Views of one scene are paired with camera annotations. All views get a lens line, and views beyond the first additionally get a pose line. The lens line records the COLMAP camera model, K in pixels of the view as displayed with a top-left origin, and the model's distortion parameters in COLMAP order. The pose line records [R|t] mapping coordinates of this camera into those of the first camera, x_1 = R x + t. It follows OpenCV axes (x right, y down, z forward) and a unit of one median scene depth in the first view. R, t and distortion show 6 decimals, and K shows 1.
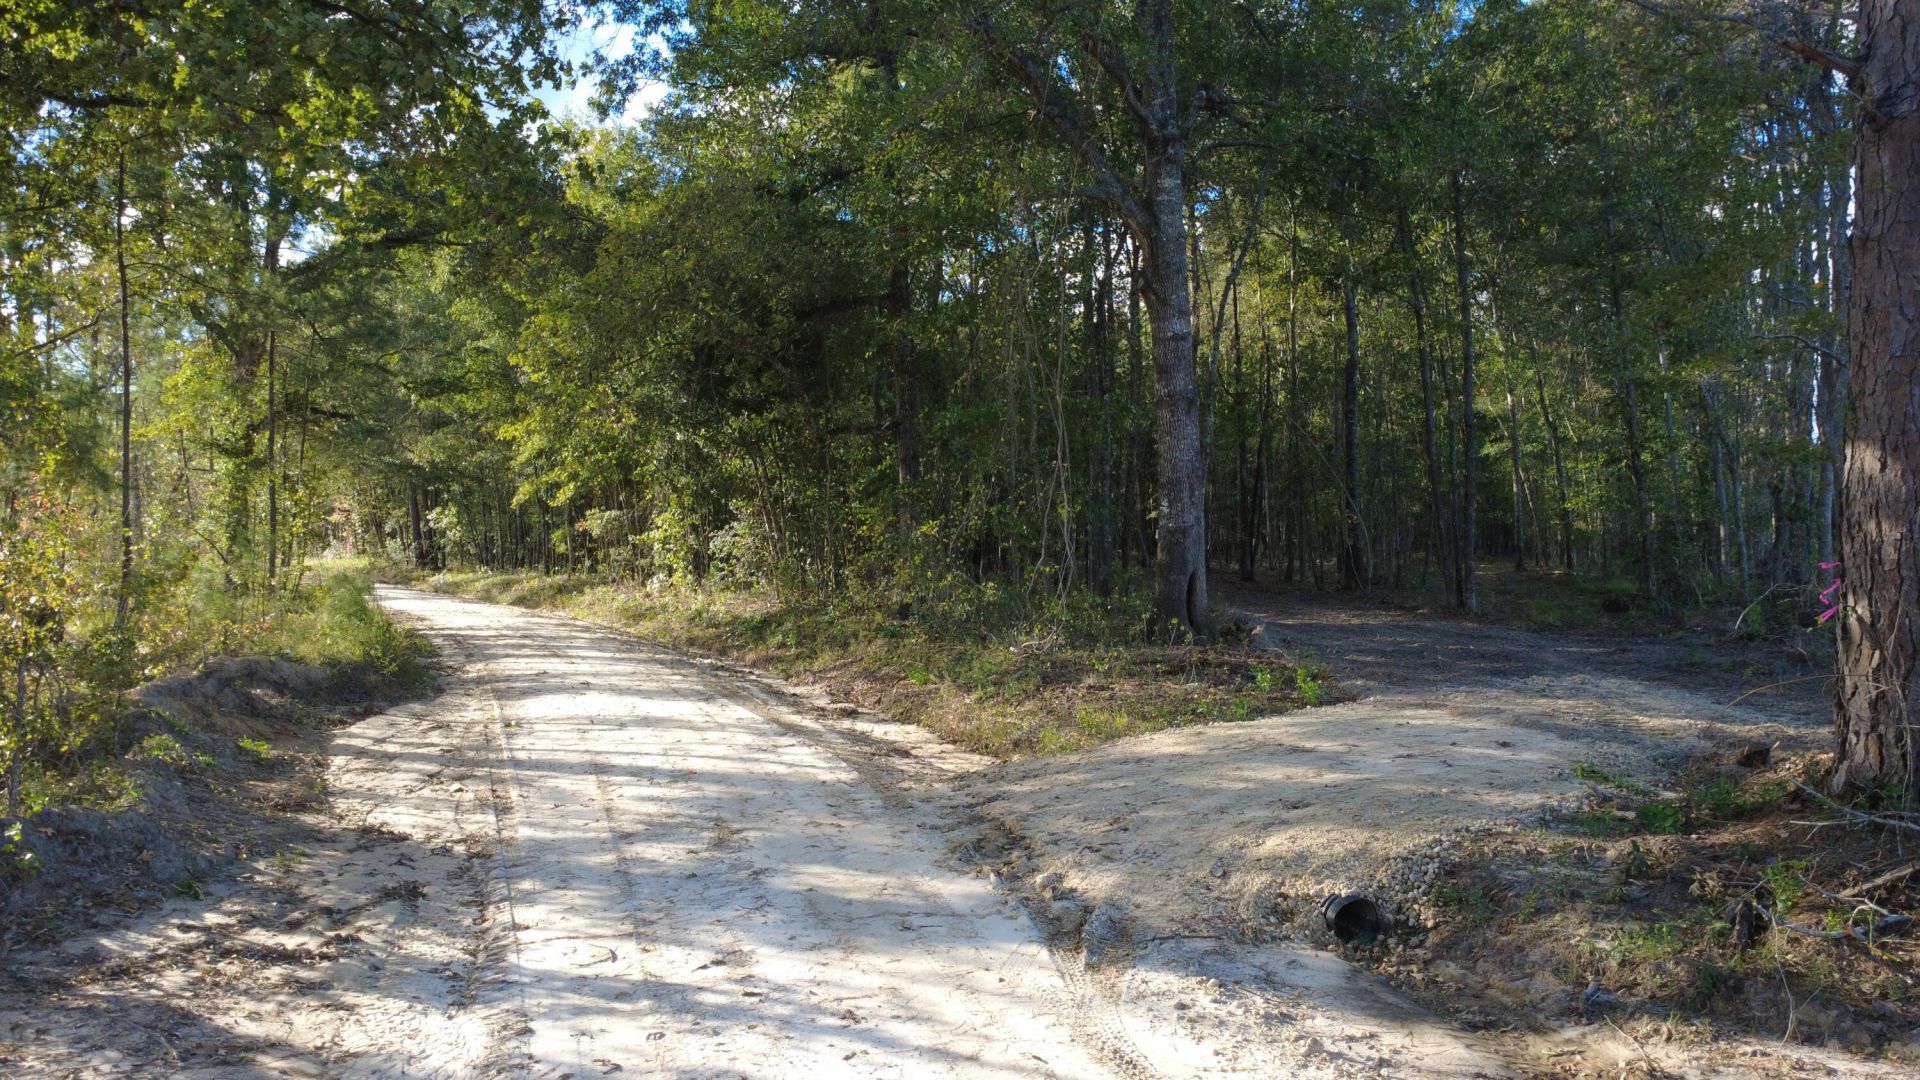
lens RADIAL K [[1413.2, 0, 960.0], [0, 1413.2, 540.0], [0, 0, 1]] dist [-0.004630, 0.026647]
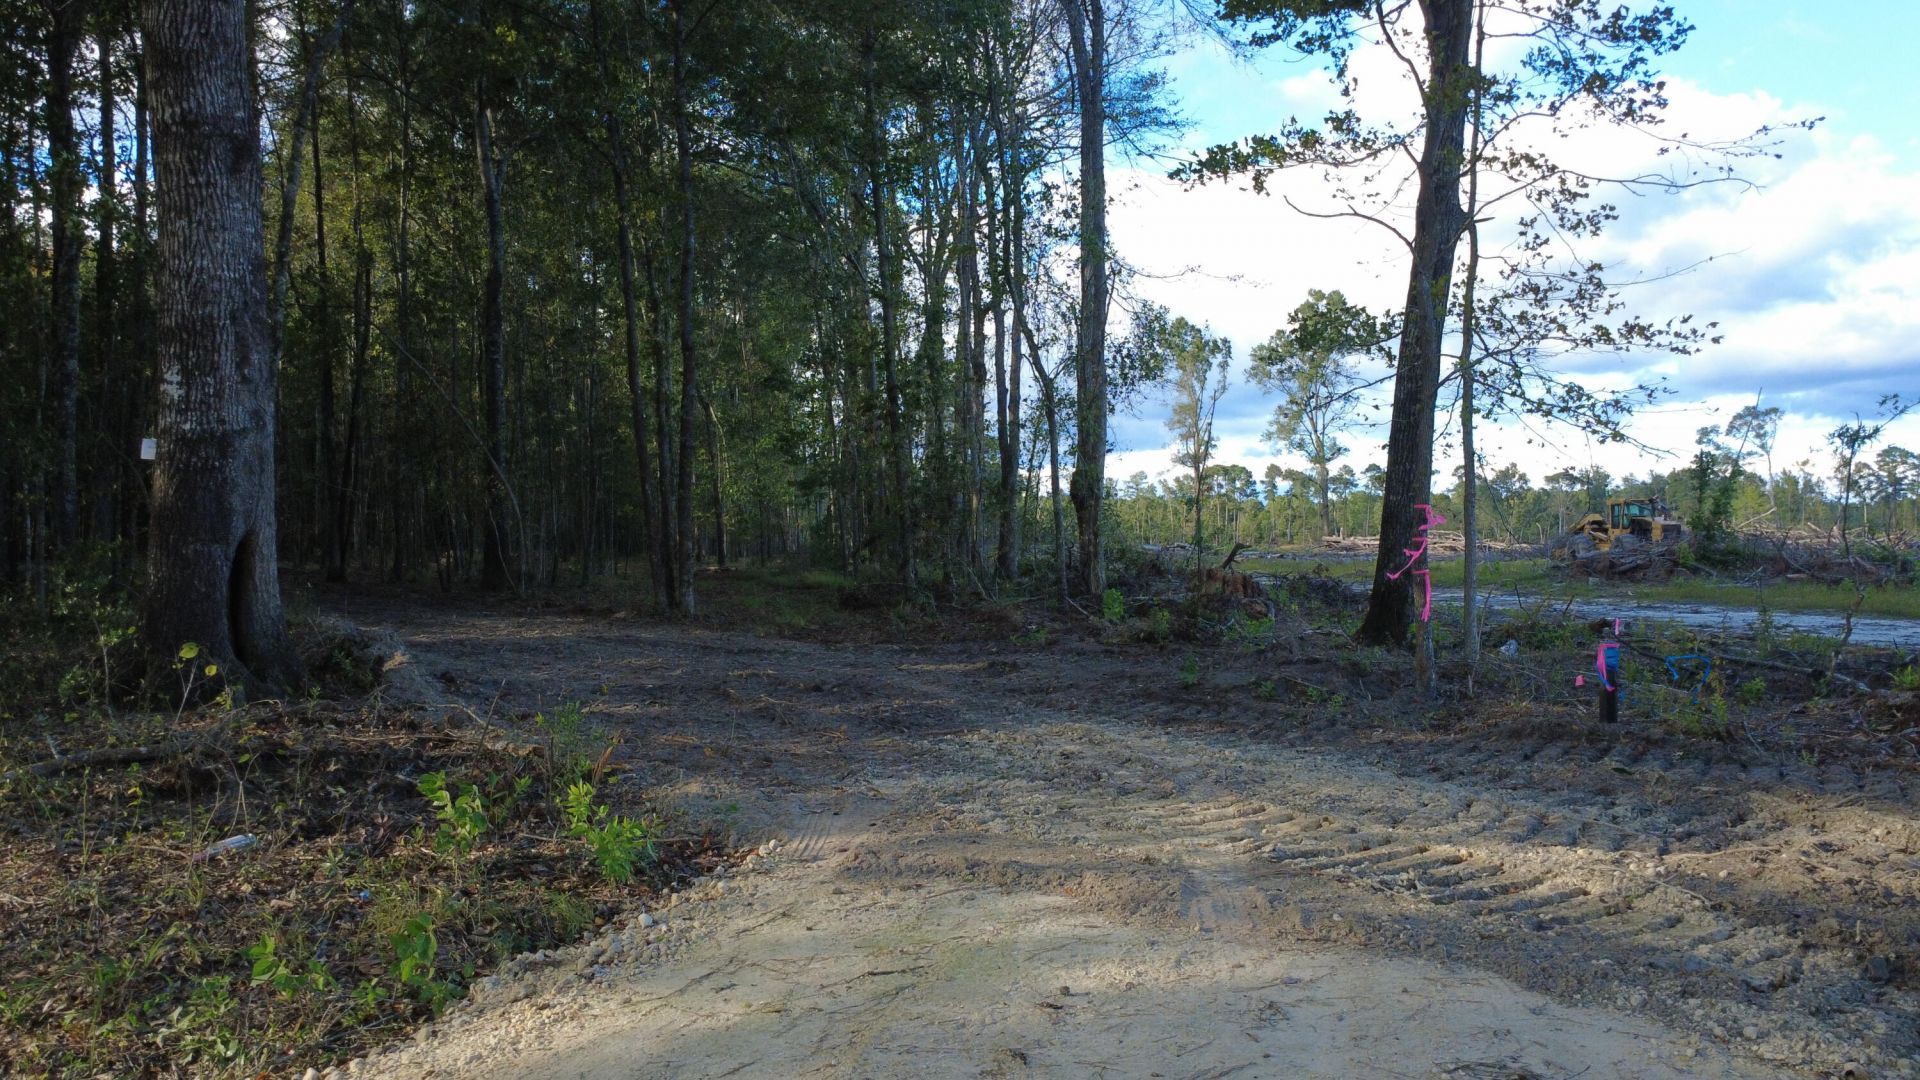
lens RADIAL K [[1411.8, 0, 960.0], [0, 1411.8, 540.0], [0, 0, 1]] dist [0.010618, -0.000750]
pose [[0.810555, 0.004272, 0.585646, 0.085683], [-0.000747, 0.999980, -0.006261, 0.025992], [-0.585662, 0.004637, 0.810542, 0.503326]]
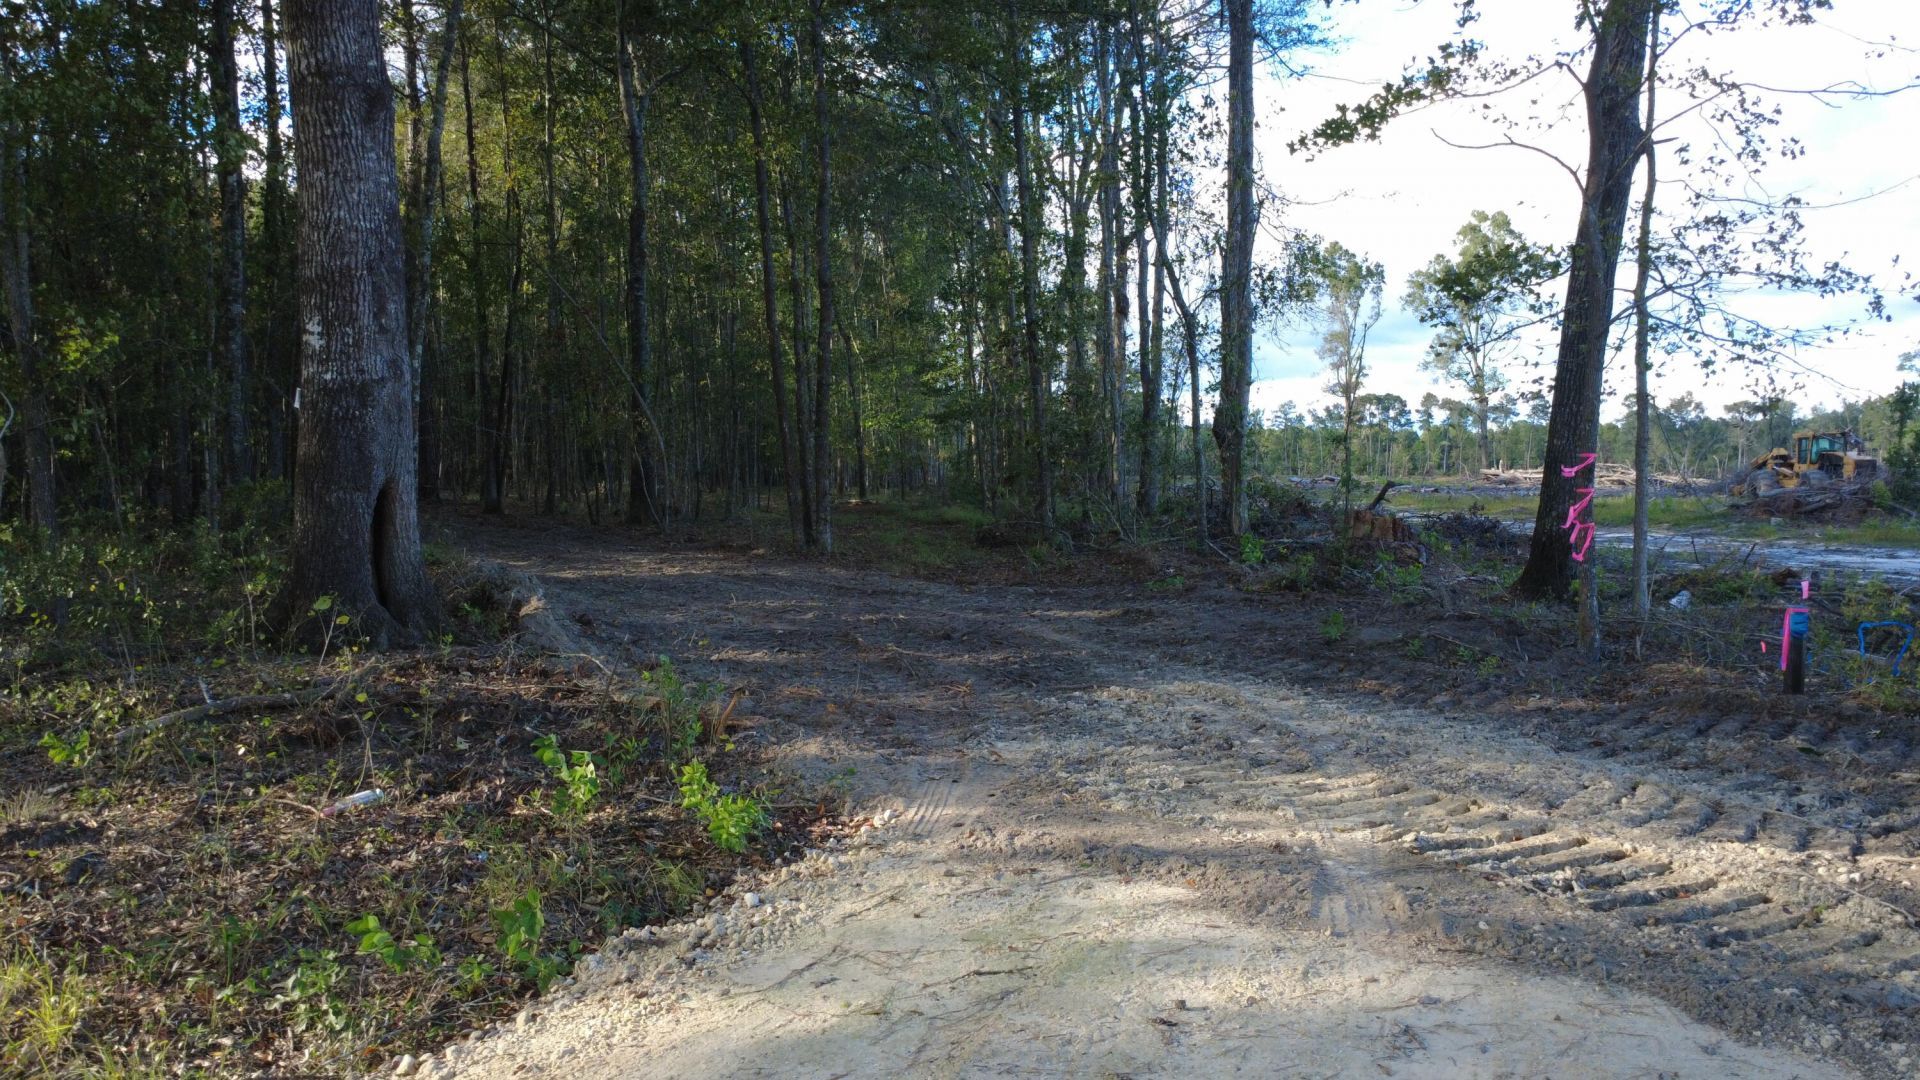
lens RADIAL K [[1413.2, 0, 960.0], [0, 1413.2, 540.0], [0, 0, 1]] dist [-0.004630, 0.026647]
pose [[0.865588, -0.018532, 0.500414, 0.096418], [-0.004096, 0.999019, 0.044083, 0.019562], [-0.500741, -0.040207, 0.864663, 0.511646]]
